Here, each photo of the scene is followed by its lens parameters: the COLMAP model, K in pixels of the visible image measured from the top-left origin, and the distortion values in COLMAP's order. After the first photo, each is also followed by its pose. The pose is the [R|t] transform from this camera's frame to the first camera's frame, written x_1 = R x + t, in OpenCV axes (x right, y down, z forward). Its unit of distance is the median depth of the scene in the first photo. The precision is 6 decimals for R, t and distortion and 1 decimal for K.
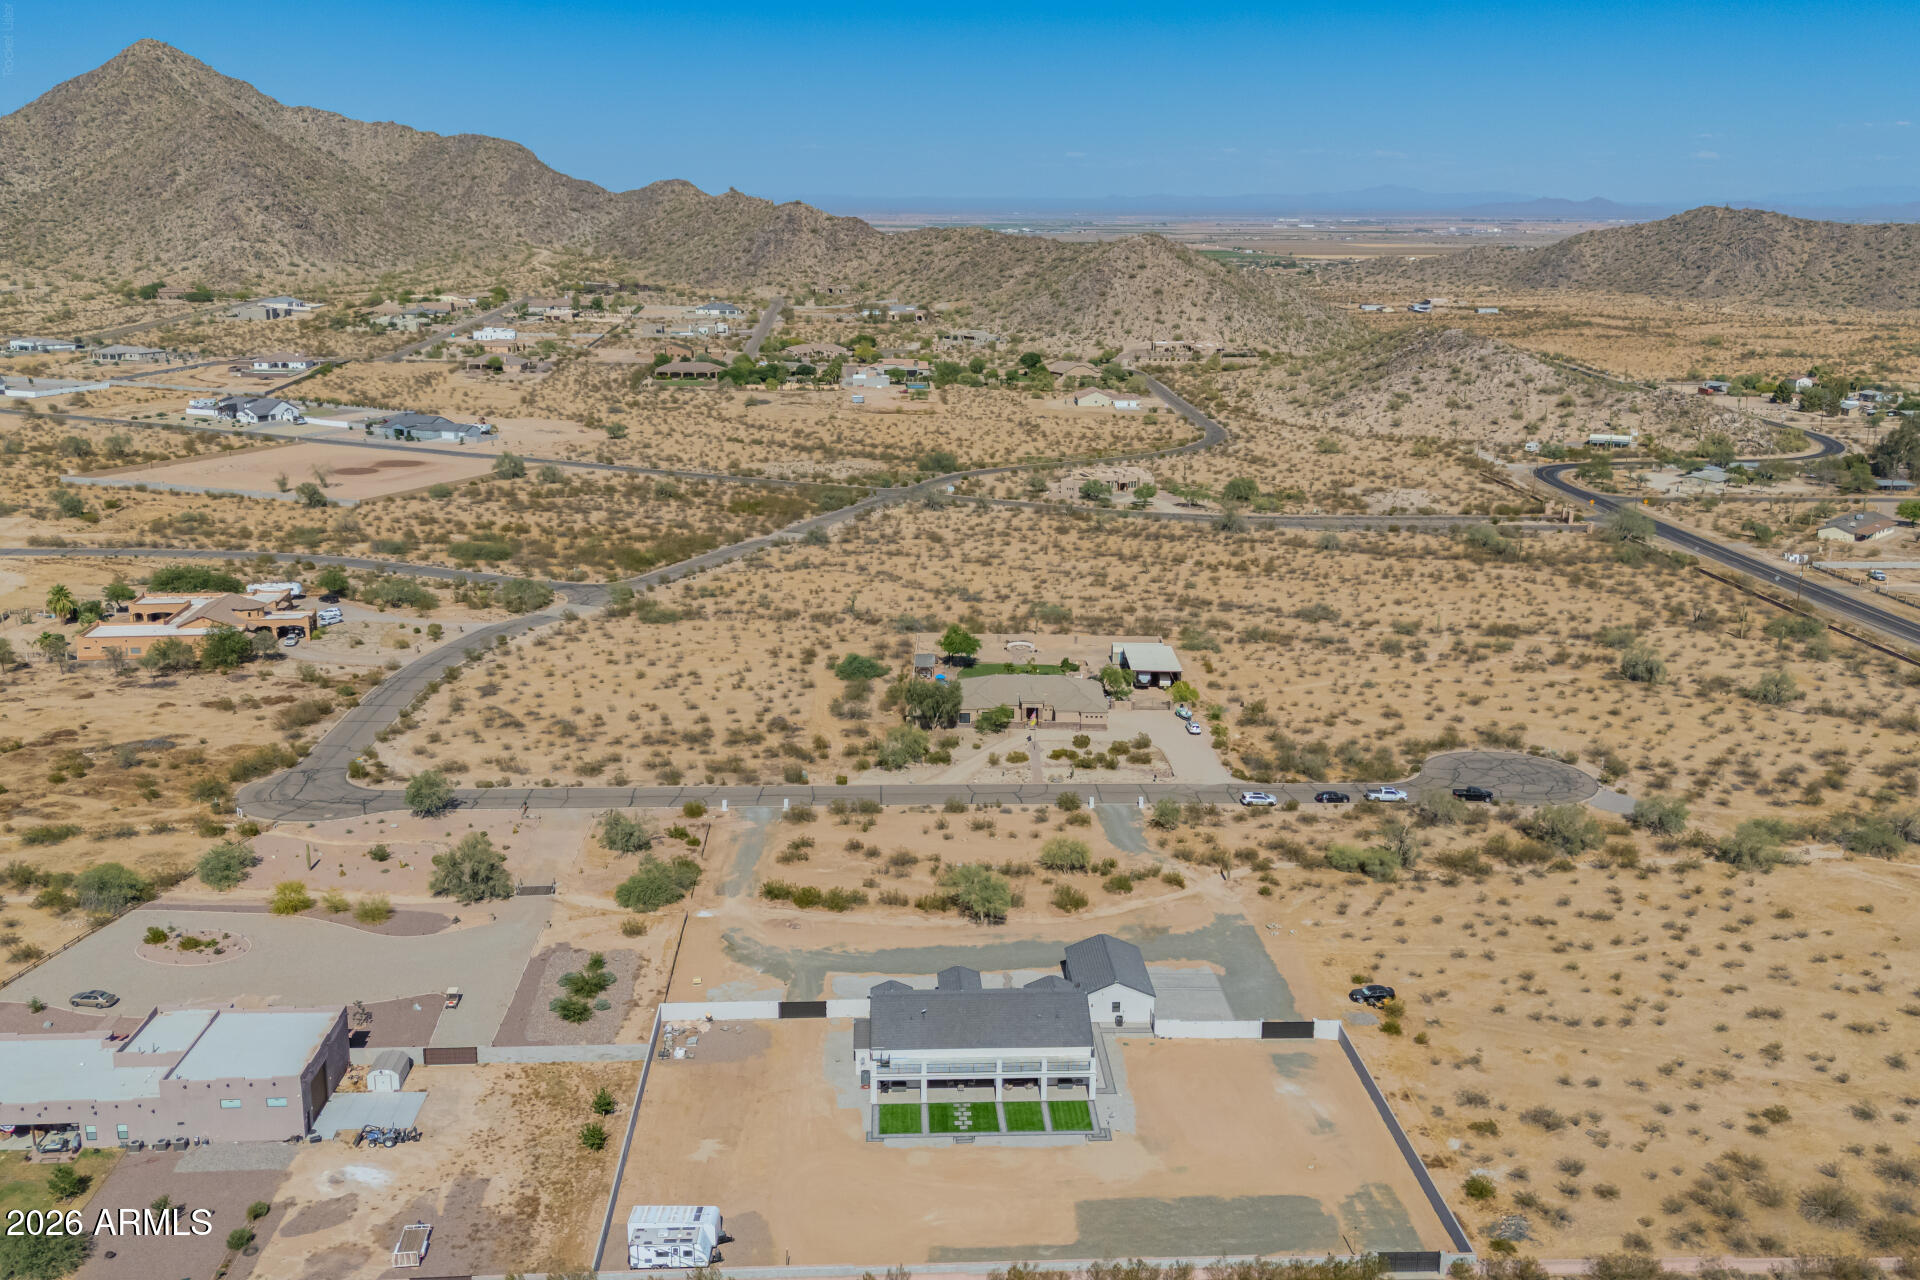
lens RADIAL K [[1729.0, 0, 967.9], [0, 1729.0, 637.3], [0, 0, 1]] dist [0.087684, -0.109438]
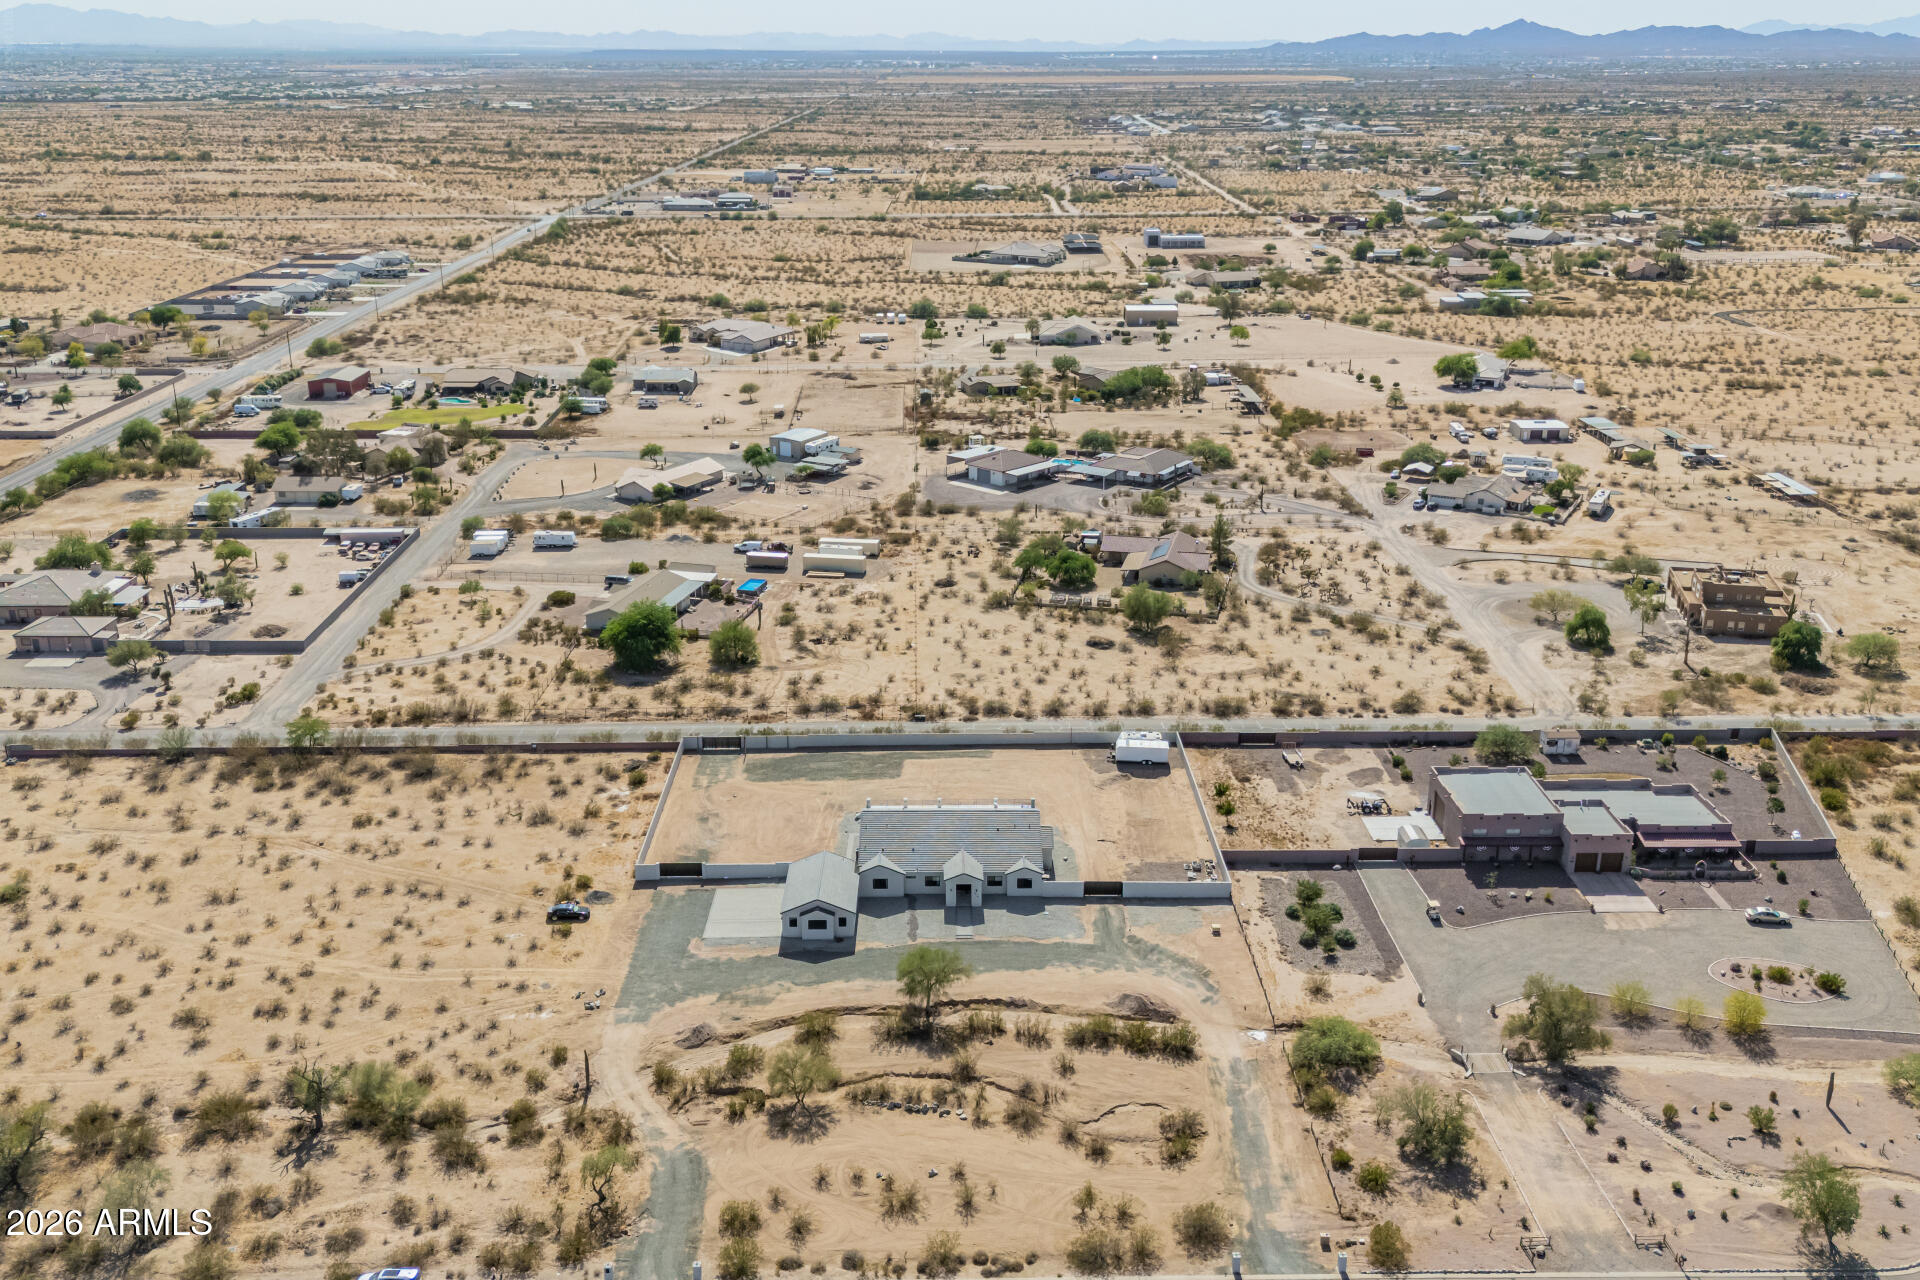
lens RADIAL K [[1729.0, 0, 965.8], [0, 1729.0, 637.6], [0, 0, 1]] dist [0.087684, -0.109438]
pose [[-0.999040, -0.026020, 0.035234, -0.019875], [-0.002694, 0.839411, 0.543491, -0.253031], [-0.043717, 0.542874, -0.838675, 0.891859]]
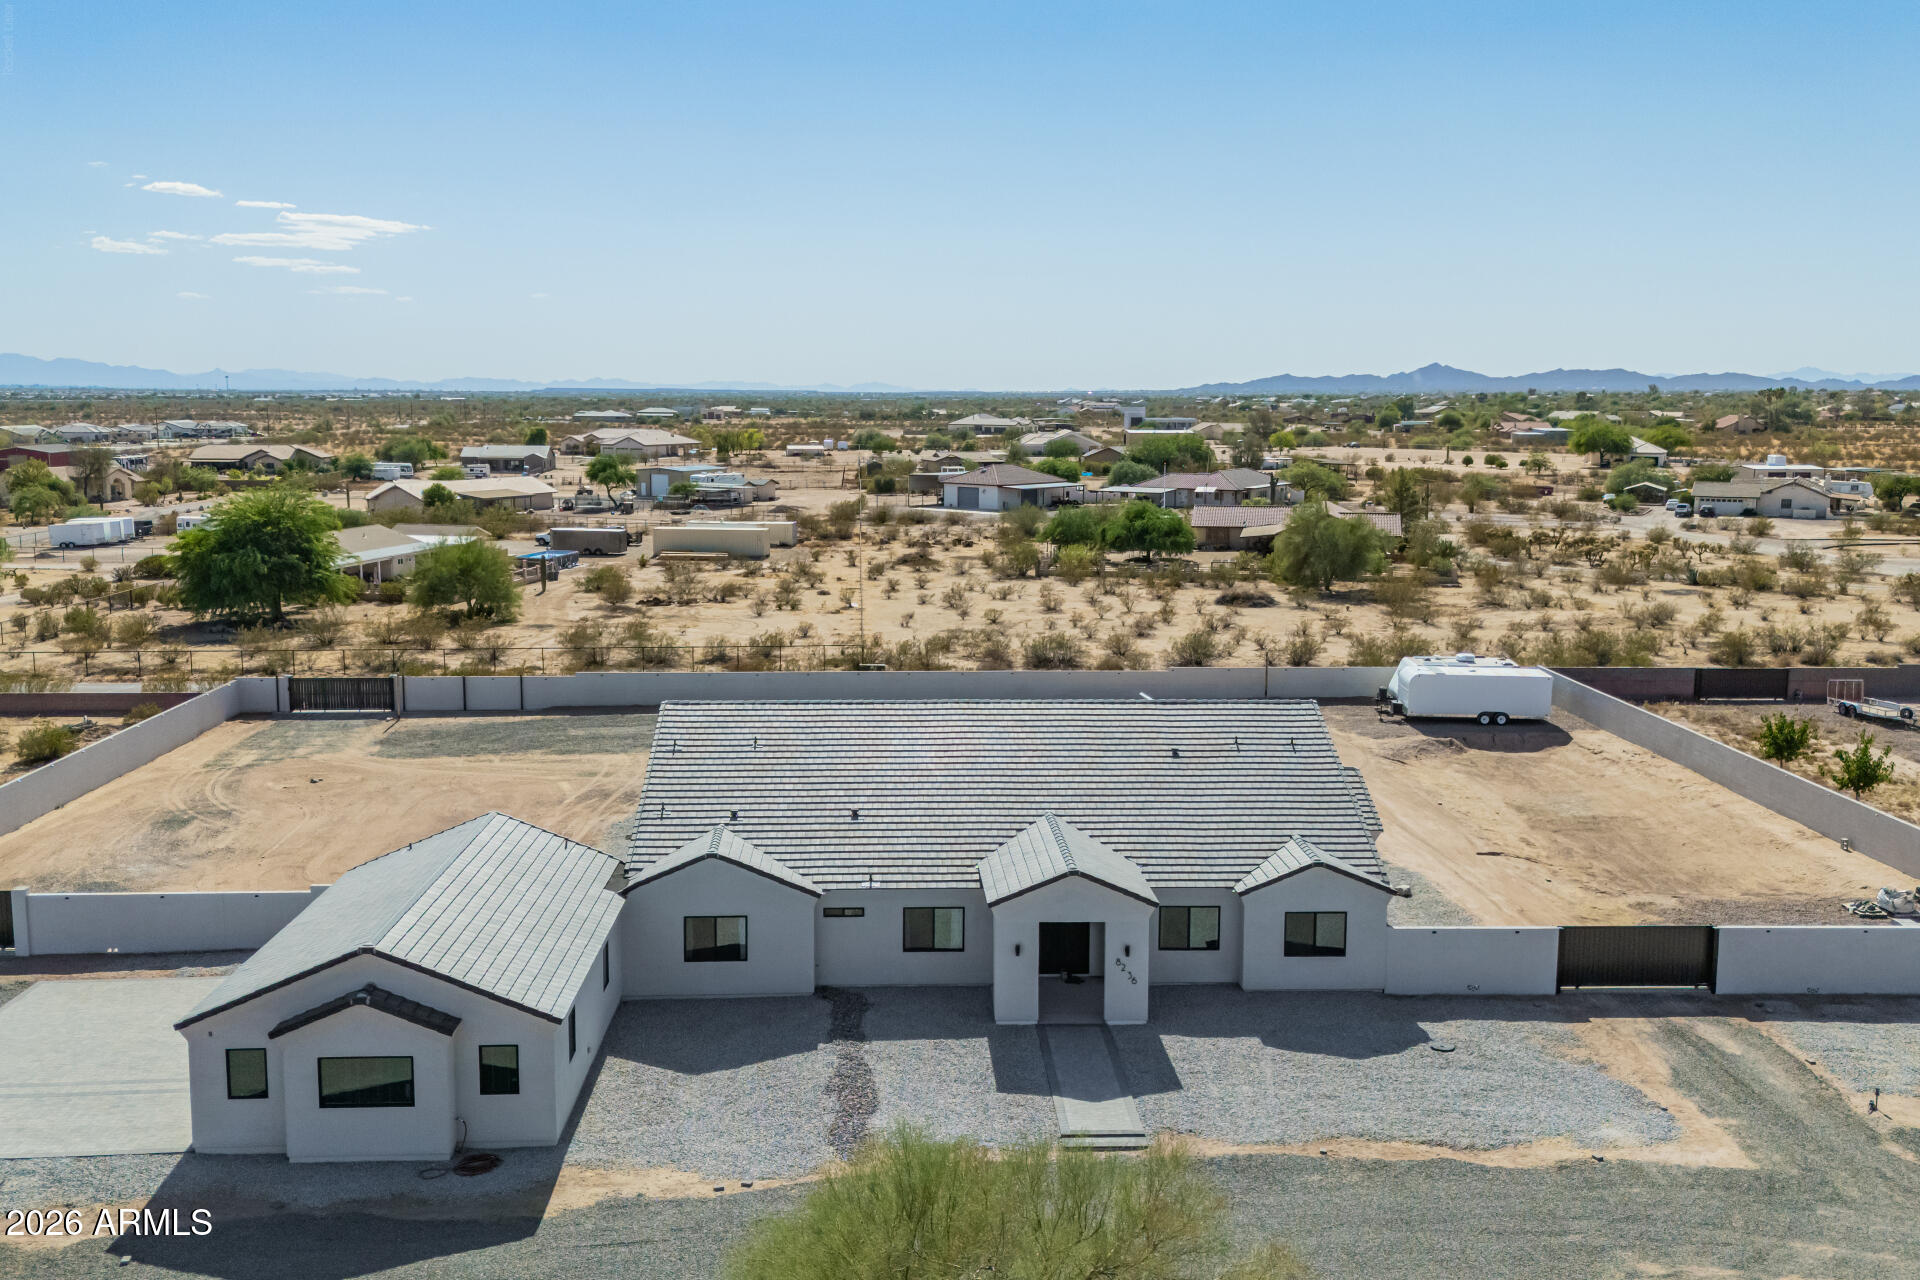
lens RADIAL K [[1729.0, 0, 967.4], [0, 1729.0, 667.8], [0, 0, 1]] dist [0.087684, -0.109438]
pose [[-0.999859, -0.016007, 0.005001, 0.004442], [-0.012747, 0.919199, 0.393586, 0.032047], [-0.010897, 0.393467, -0.919274, 0.595788]]
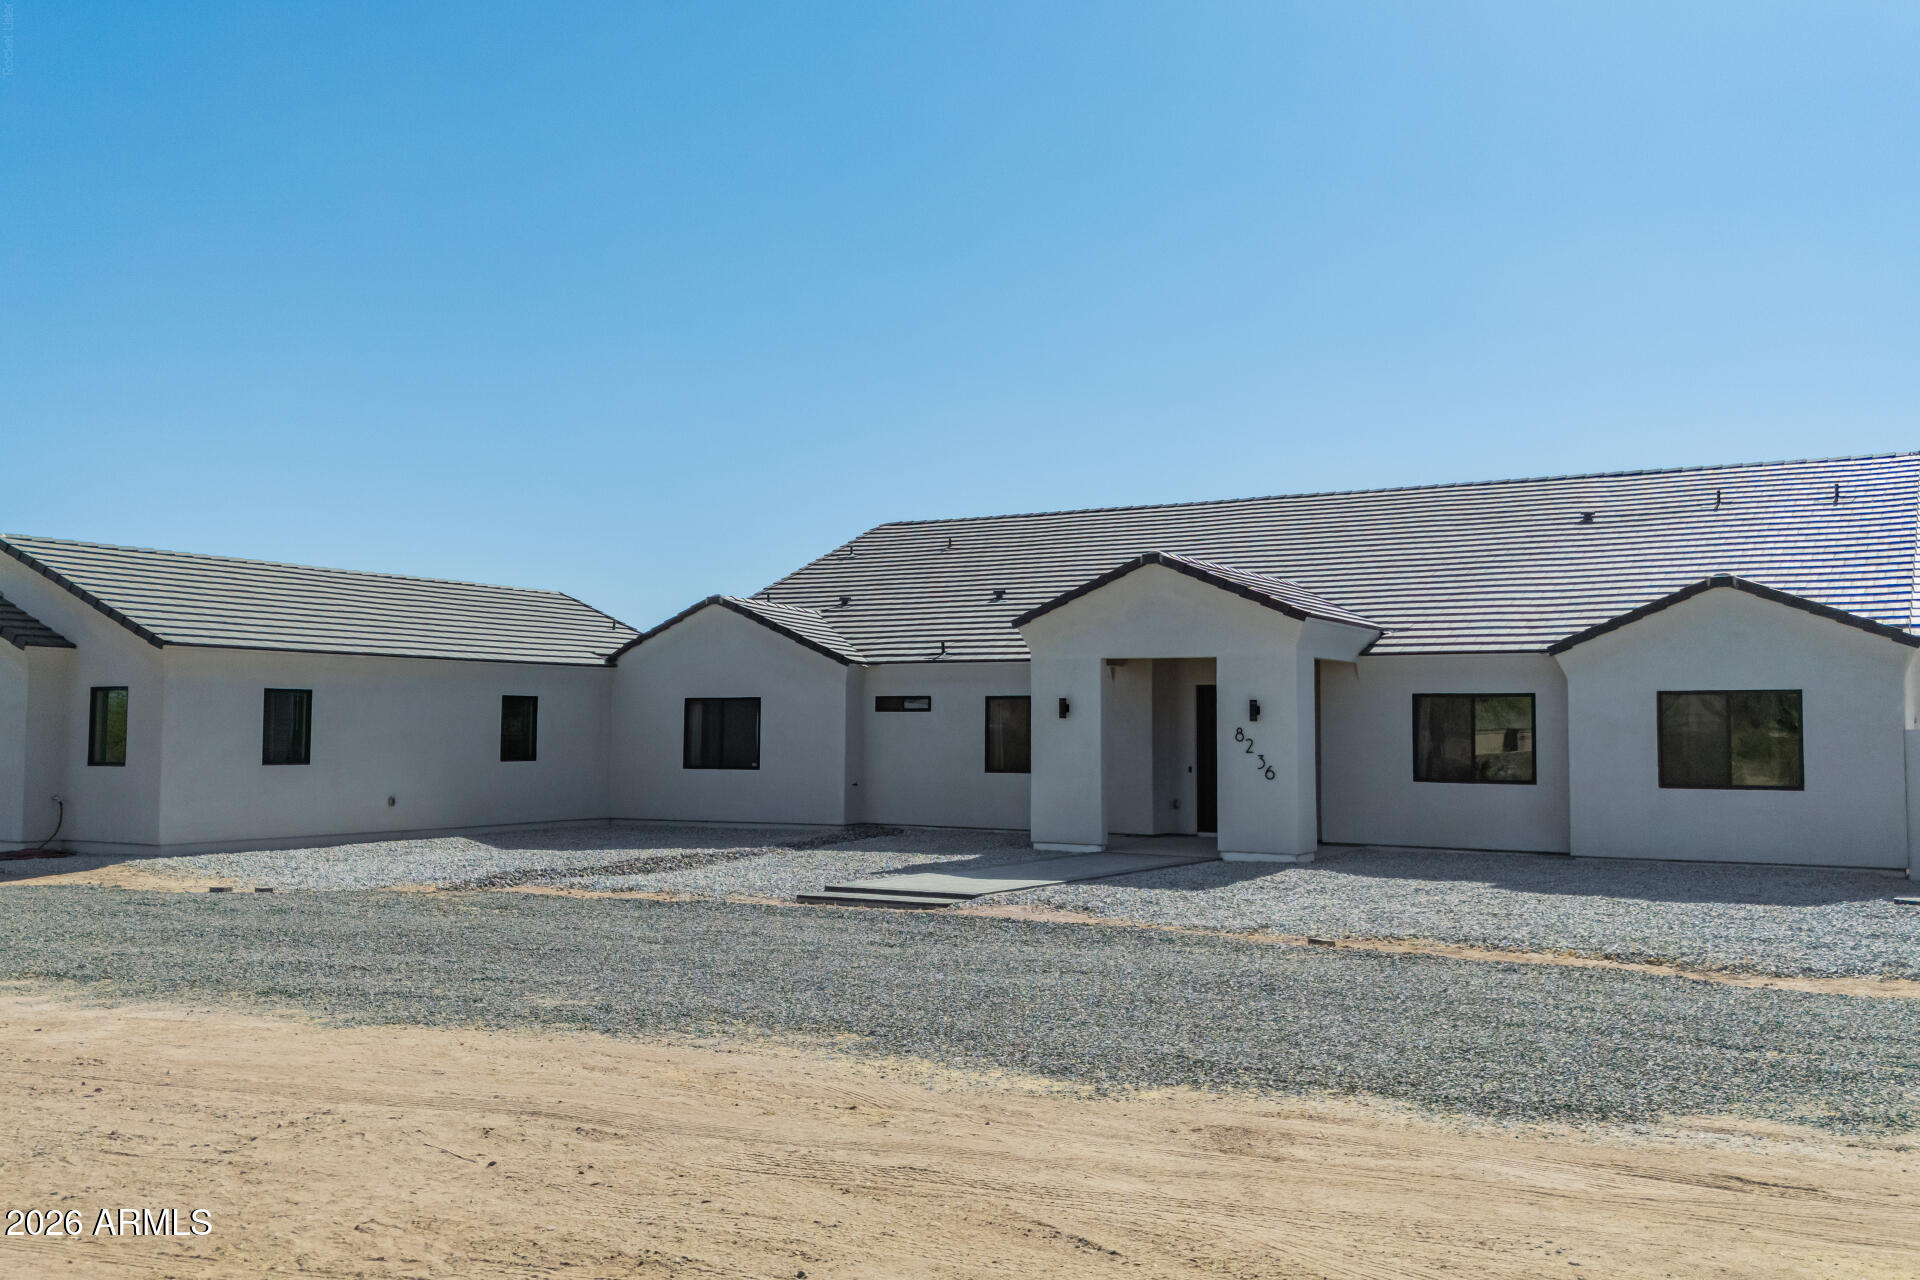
lens RADIAL K [[1729.0, 0, 959.9], [0, 1729.0, 637.7], [0, 0, 1]] dist [0.087684, -0.109438]
pose [[-0.836417, 0.017072, 0.547827, -0.032488], [0.120246, 0.980880, 0.153023, 0.084952], [-0.534740, 0.193865, -0.822477, 0.548281]]
